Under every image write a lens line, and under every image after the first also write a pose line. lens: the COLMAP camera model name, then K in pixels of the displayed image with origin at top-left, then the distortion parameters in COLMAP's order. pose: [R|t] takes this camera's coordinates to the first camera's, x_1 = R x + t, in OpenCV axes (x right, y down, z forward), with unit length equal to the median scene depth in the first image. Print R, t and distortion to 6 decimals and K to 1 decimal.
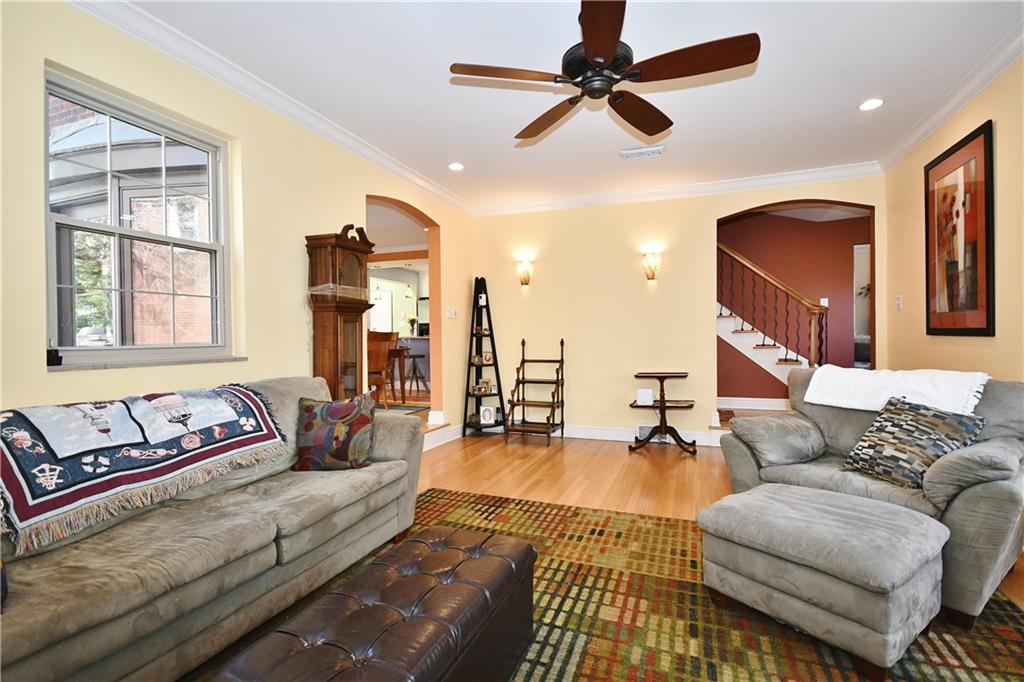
lens RADIAL K [[480.0, 0, 514.5], [0, 480.0, 338.8], [0, 0, 1]] dist [0.002242, -0.002447]
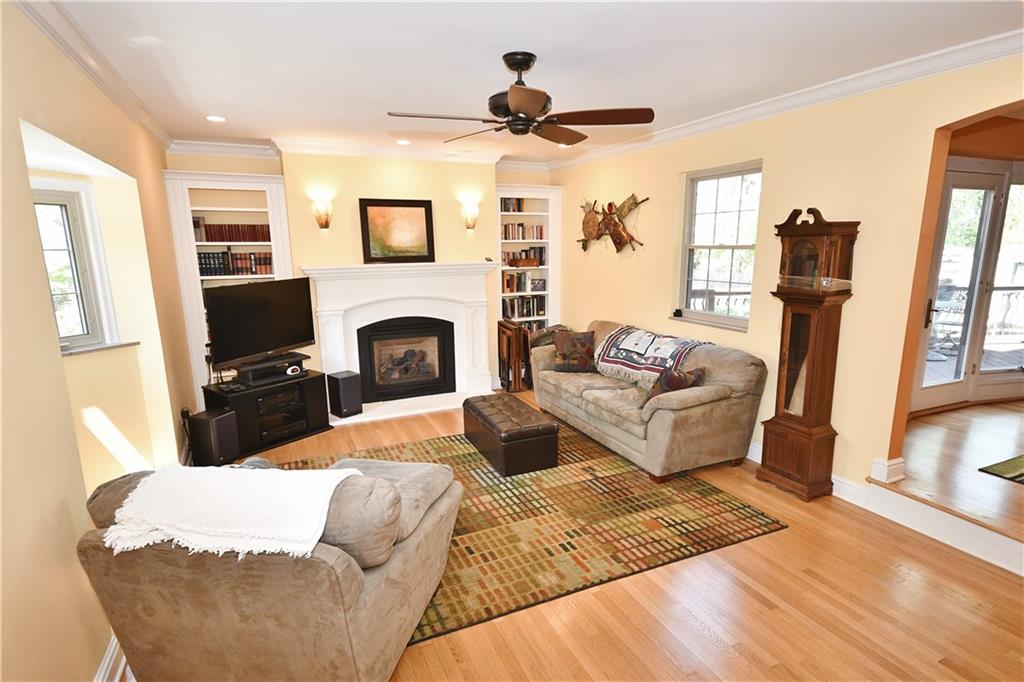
lens RADIAL K [[568.9, 0, 514.5], [0, 568.9, 339.5], [0, 0, 1]] dist [-0.006611, -0.000541]
pose [[-0.708233, 0.122934, -0.695193, 1.125880], [-0.002728, 0.984238, 0.176826, -0.243341], [0.705974, 0.127131, -0.696734, 1.878271]]
